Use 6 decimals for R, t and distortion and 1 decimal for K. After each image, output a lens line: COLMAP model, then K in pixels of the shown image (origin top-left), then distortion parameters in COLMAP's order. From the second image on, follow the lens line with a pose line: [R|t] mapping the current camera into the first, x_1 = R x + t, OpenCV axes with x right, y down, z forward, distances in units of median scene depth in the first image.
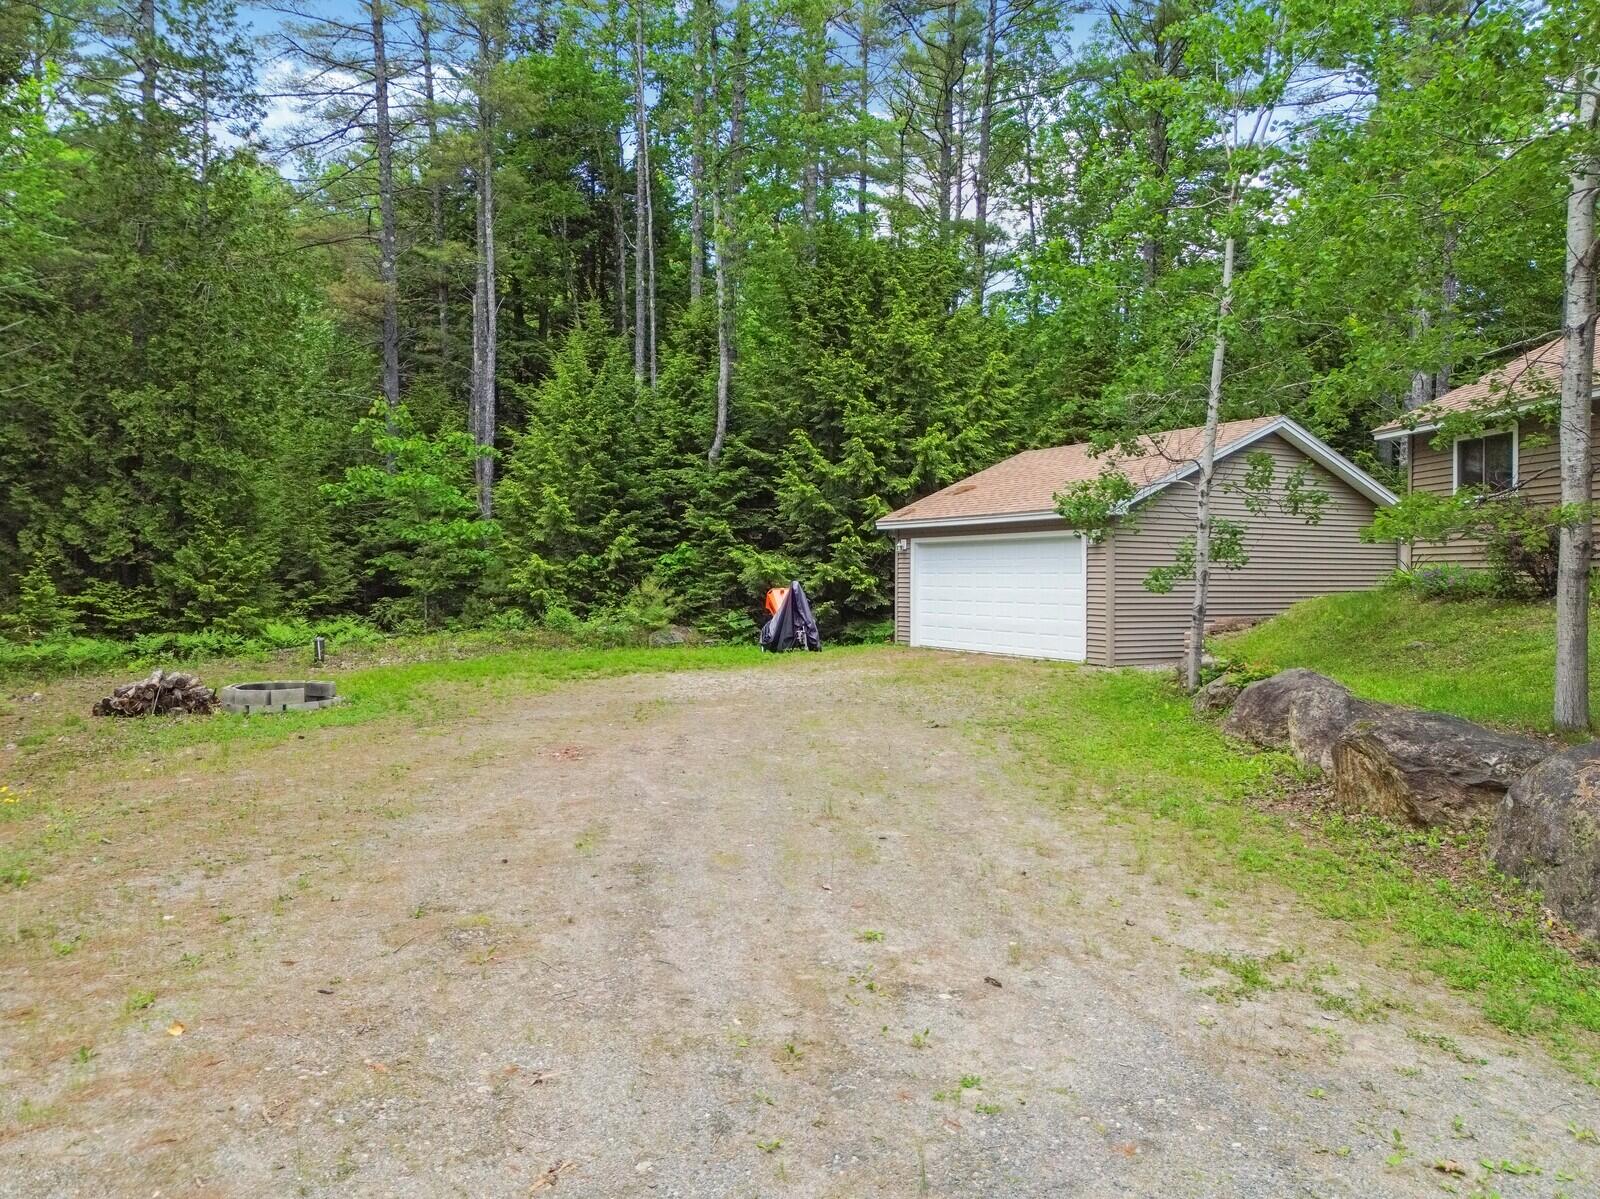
lens RADIAL K [[1126.7, 0, 795.9], [0, 1126.7, 594.2], [0, 0, 1]] dist [0.054228, -0.043496]
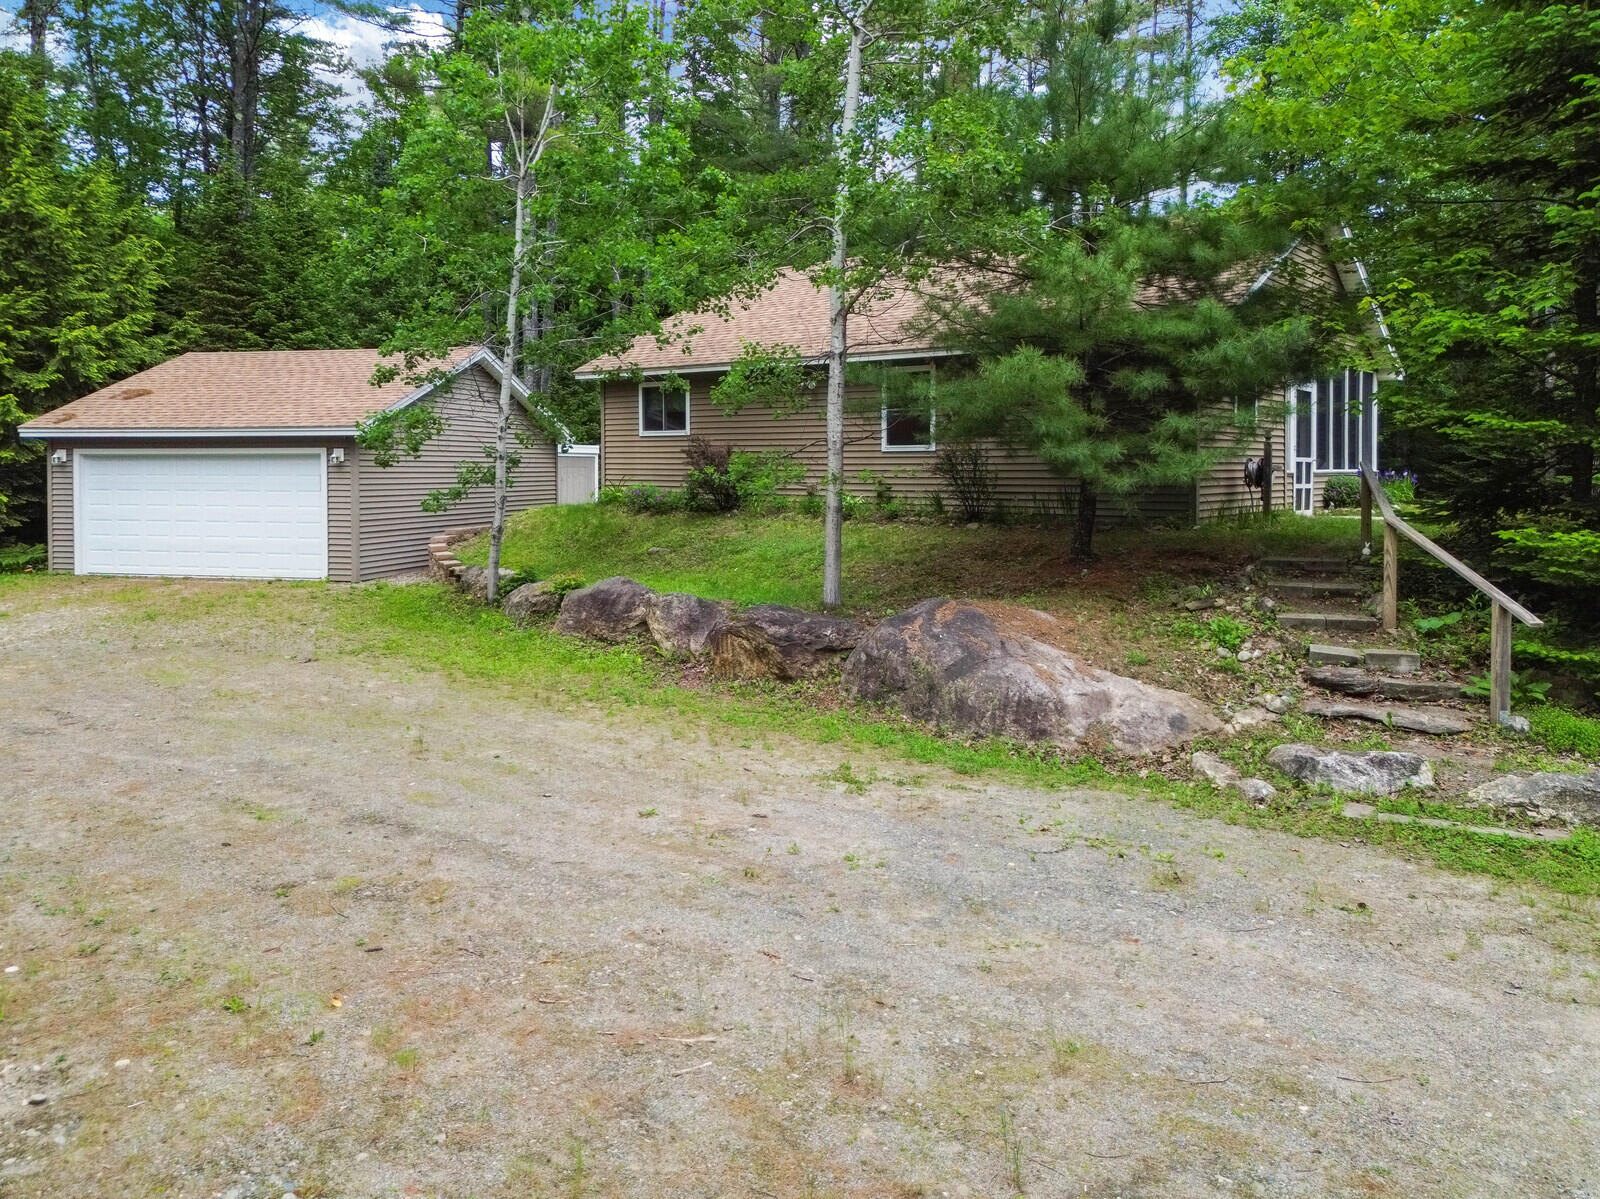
lens RADIAL K [[1168.8, 0, 803.2], [0, 1168.8, 478.6], [0, 0, 1]] dist [0.062137, -0.051044]
pose [[0.682686, -0.011816, 0.730617, -0.526340], [0.014069, 0.999896, 0.003025, -0.064209], [-0.730577, 0.008214, 0.682781, -0.066563]]
